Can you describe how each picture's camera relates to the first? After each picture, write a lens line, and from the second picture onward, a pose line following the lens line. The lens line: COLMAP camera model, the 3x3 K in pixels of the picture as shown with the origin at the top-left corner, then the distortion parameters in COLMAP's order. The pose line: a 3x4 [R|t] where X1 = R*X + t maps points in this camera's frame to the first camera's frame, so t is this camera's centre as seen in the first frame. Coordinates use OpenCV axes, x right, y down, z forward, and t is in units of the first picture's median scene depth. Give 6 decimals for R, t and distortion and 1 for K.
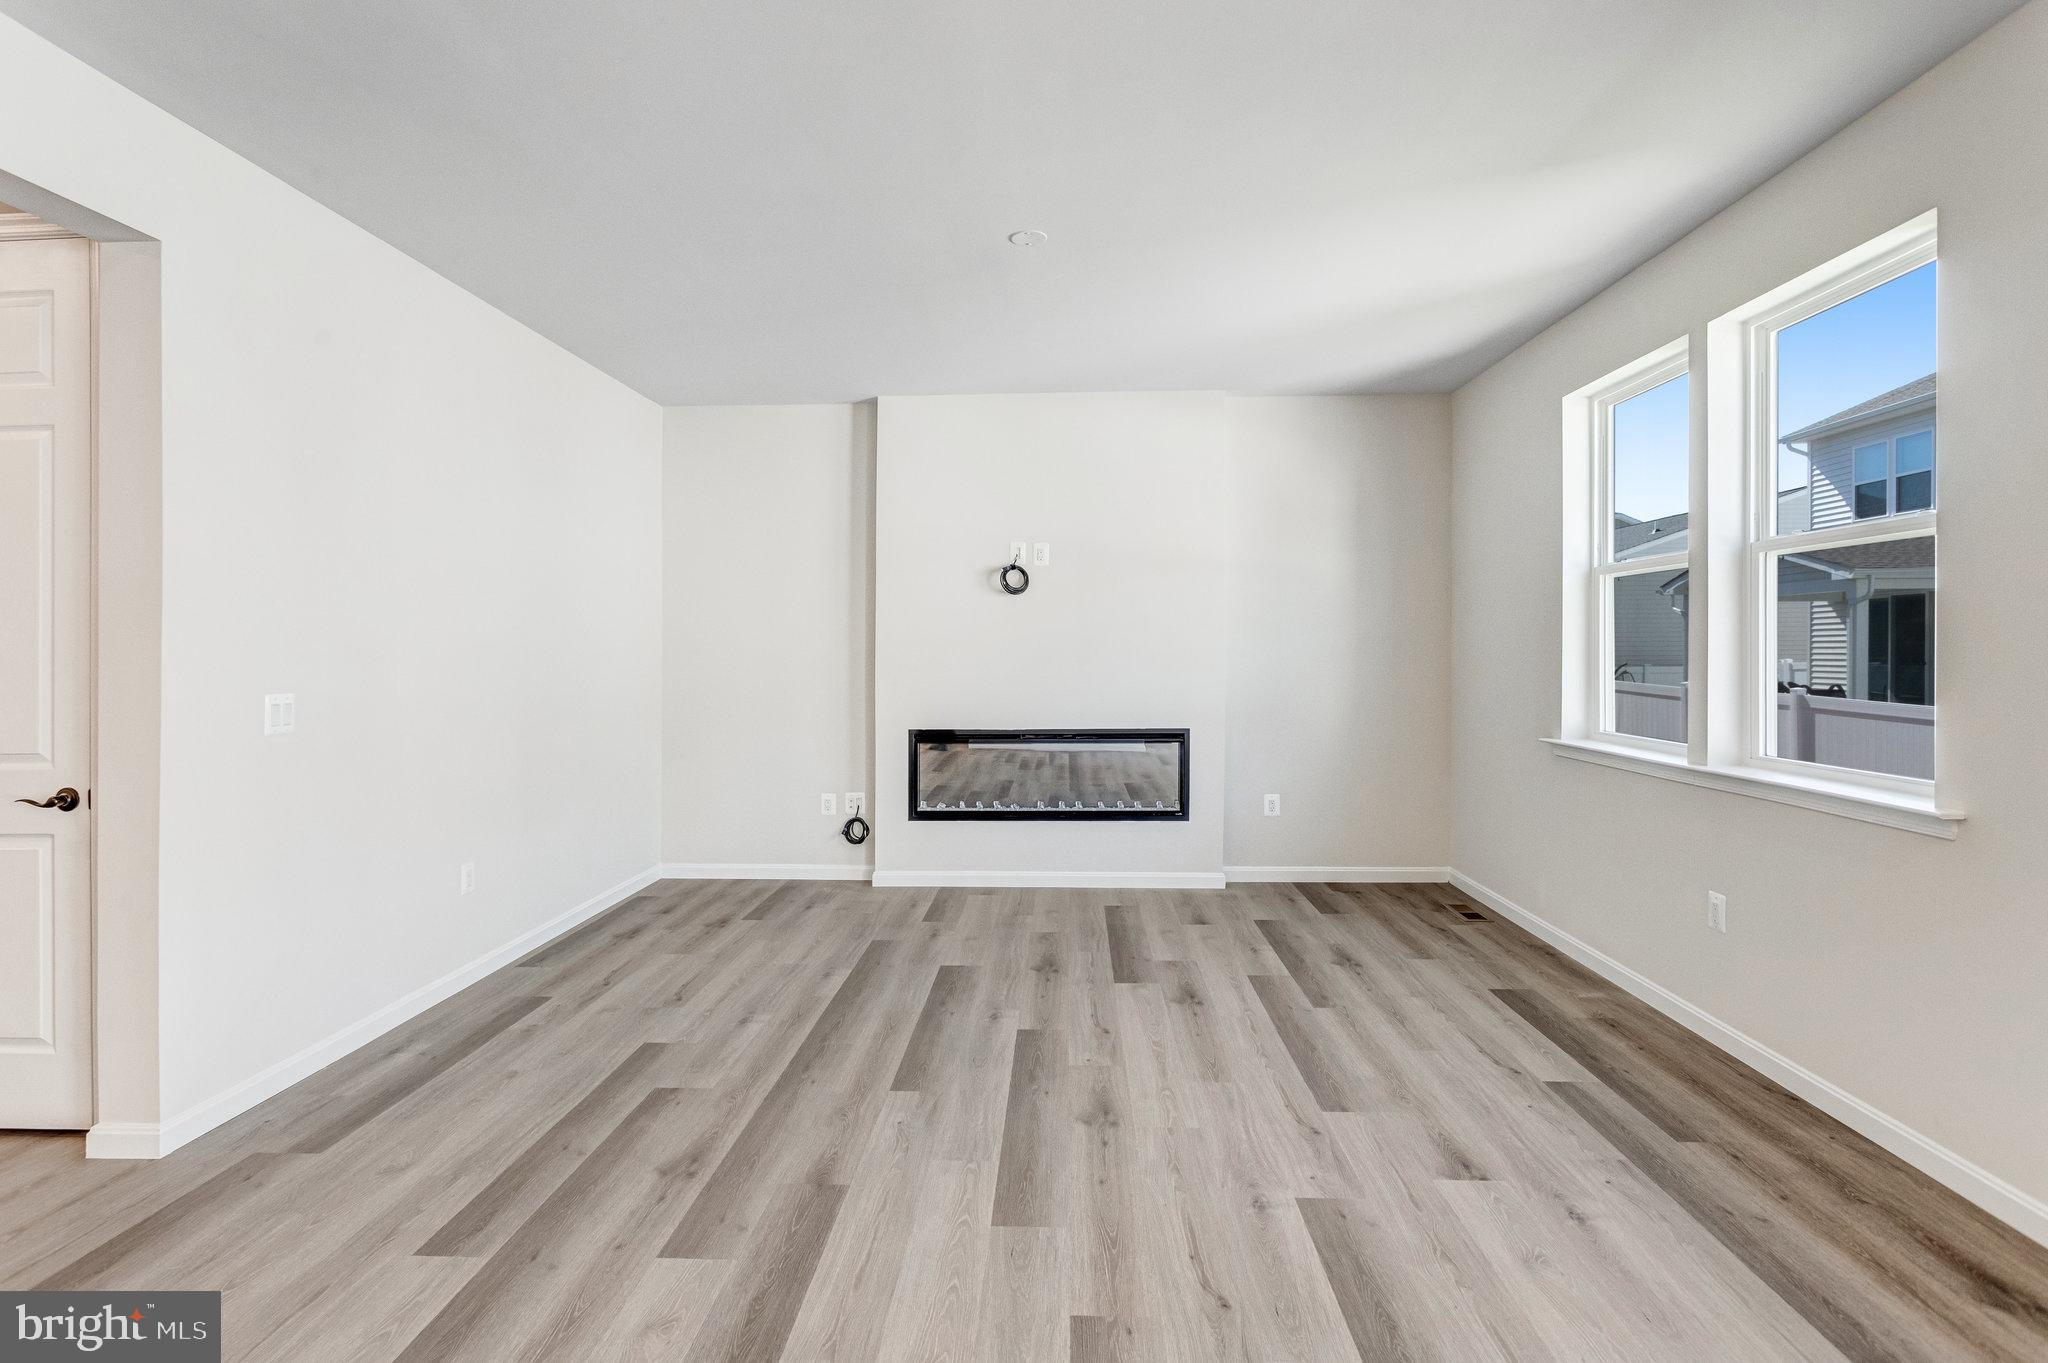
lens RADIAL K [[1020.4, 0, 1020.5], [0, 1020.4, 659.6], [0, 0, 1]] dist [0.000836, 0.002032]
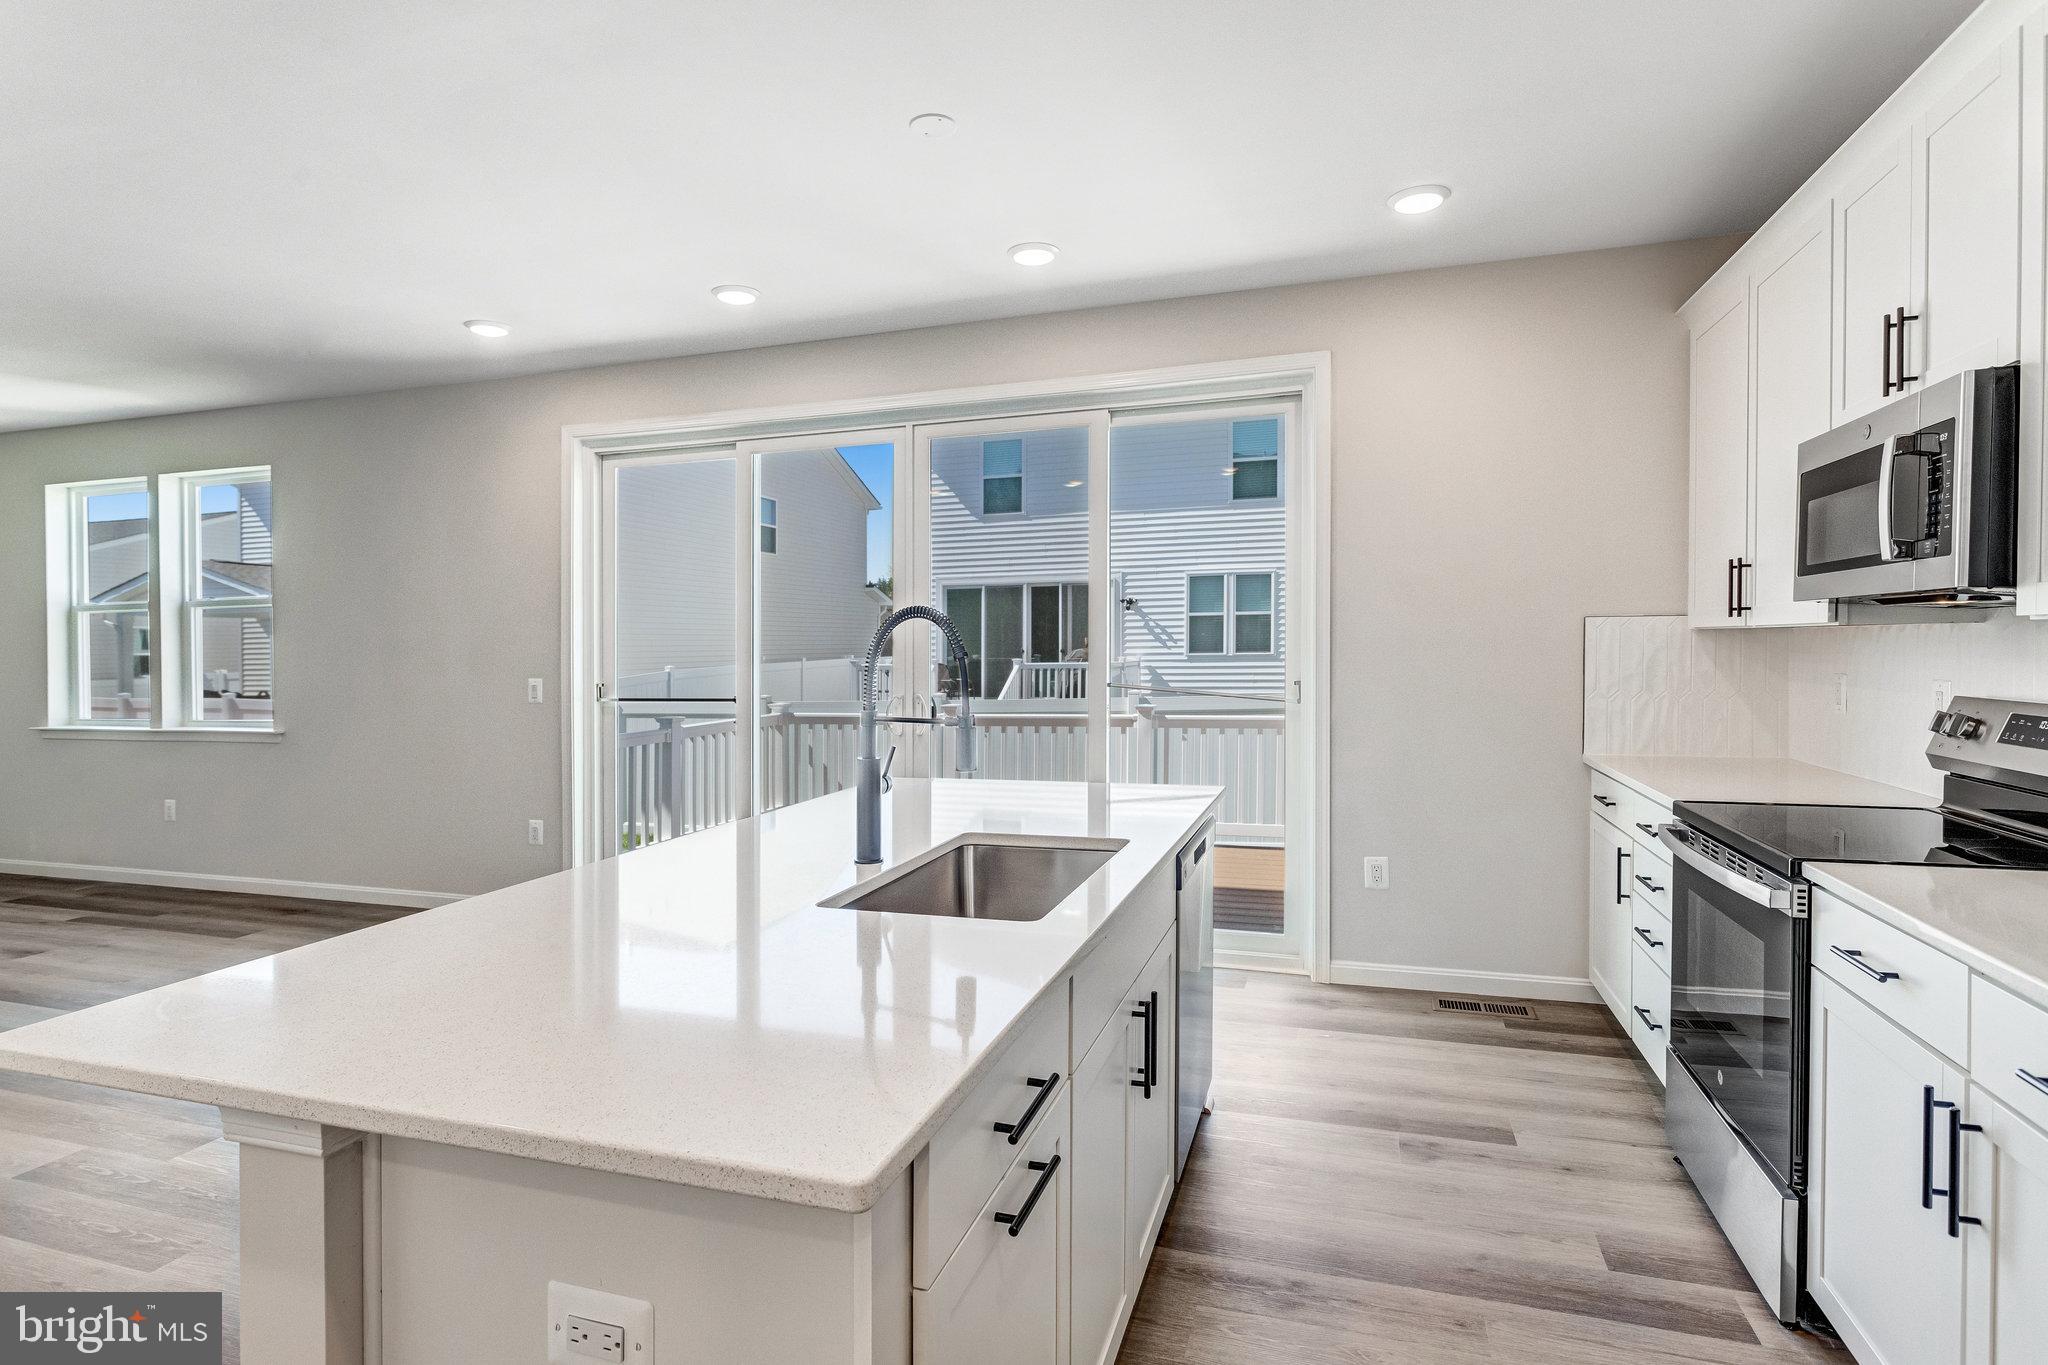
lens RADIAL K [[1020.4, 0, 1020.5], [0, 1020.4, 660.6], [0, 0, 1]] dist [0.000836, 0.002032]
pose [[0.262174, -0.004667, 0.965009, -0.502026], [0.014402, 0.999896, 0.000924, 0.005781], [-0.964913, 0.013656, 0.262214, -0.698190]]
